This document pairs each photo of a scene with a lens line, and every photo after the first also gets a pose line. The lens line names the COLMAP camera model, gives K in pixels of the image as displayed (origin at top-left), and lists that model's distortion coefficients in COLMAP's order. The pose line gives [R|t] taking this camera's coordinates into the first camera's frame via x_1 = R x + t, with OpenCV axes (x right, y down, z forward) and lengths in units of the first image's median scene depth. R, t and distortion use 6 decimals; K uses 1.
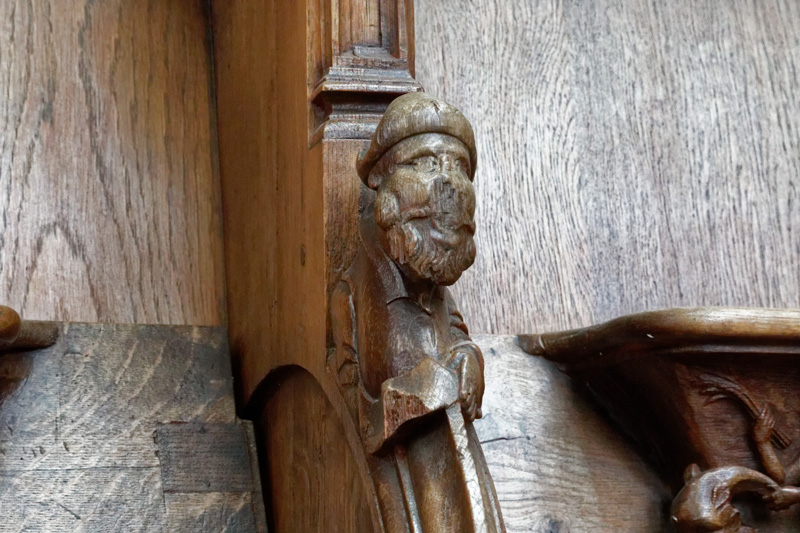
lens RADIAL K [[2447.6, 0, 400.0], [0, 2447.6, 266.5], [0, 0, 1]] dist [0.072703, -0.188102]
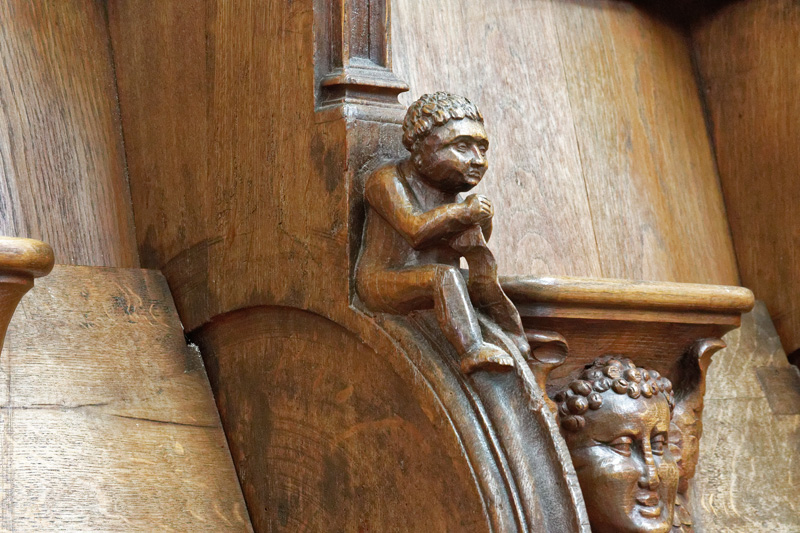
lens RADIAL K [[2572.4, 0, 400.0], [0, 2572.4, 266.5], [0, 0, 1]] dist [0.144697, 0.738869]
pose [[0.898087, 0.022846, 0.439223, -0.946736], [-0.039515, 0.998803, 0.028845, -0.031366], [-0.438038, -0.043262, 0.897915, -0.277943]]
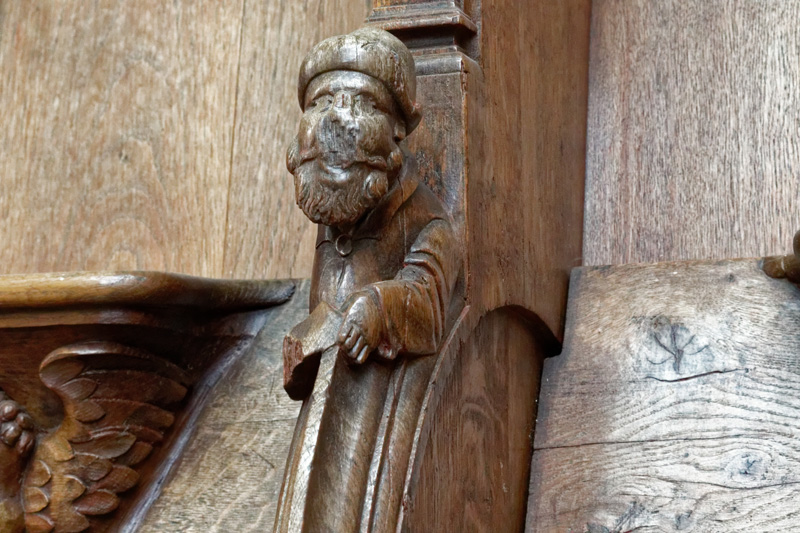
lens RADIAL K [[2447.6, 0, 400.0], [0, 2447.6, 266.5], [0, 0, 1]] dist [0.072703, -0.188102]
pose [[0.795955, -0.067993, -0.601525, 0.518472], [0.083317, 0.996520, -0.002393, 0.023378], [0.599595, -0.048212, 0.798850, 0.194778]]
